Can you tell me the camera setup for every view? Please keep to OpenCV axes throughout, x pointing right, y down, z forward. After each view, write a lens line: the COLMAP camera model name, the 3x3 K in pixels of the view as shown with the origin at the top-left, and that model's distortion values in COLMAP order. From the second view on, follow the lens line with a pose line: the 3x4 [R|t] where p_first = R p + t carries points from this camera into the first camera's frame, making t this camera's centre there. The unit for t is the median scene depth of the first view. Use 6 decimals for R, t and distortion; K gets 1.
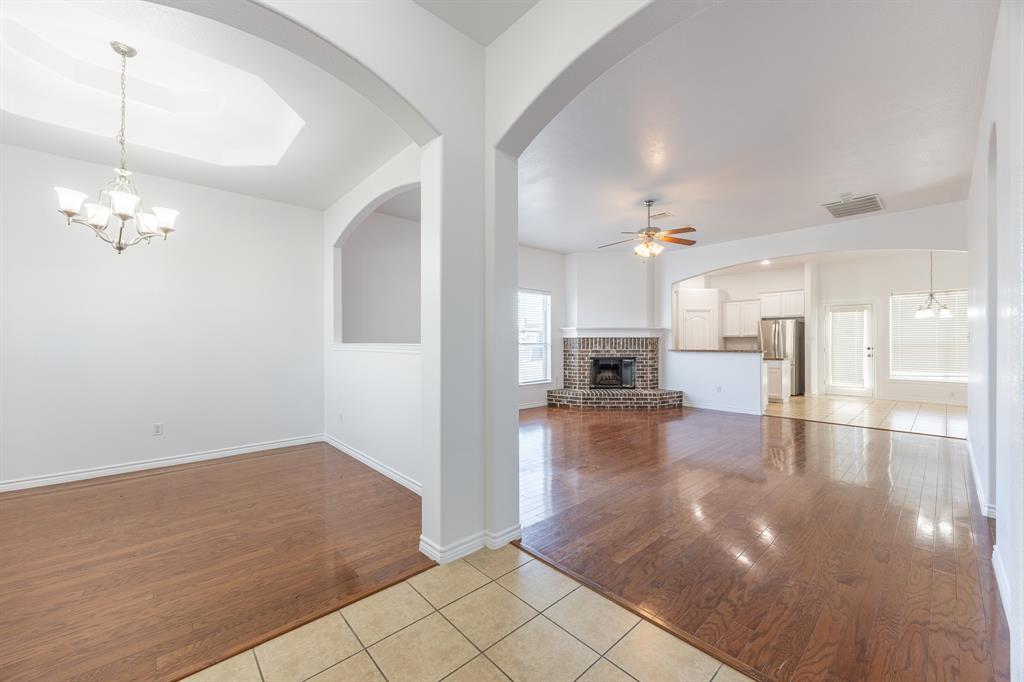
lens RADIAL K [[396.4, 0, 507.2], [0, 396.4, 340.4], [0, 0, 1]] dist [-0.001185, 0.000434]
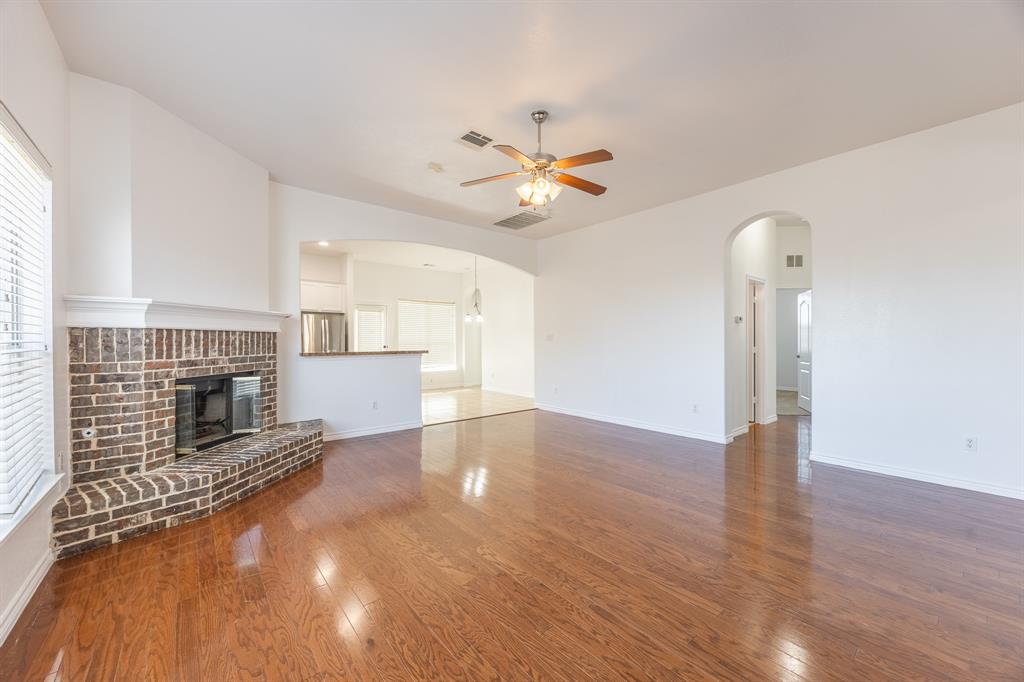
lens RADIAL K [[396.4, 0, 504.2], [0, 396.4, 342.8], [0, 0, 1]] dist [-0.001185, 0.000434]
pose [[0.066924, -0.004838, 0.997746, -0.158583], [0.001396, 0.999988, 0.004755, 0.005050], [-0.997757, 0.001075, 0.066930, 0.649625]]
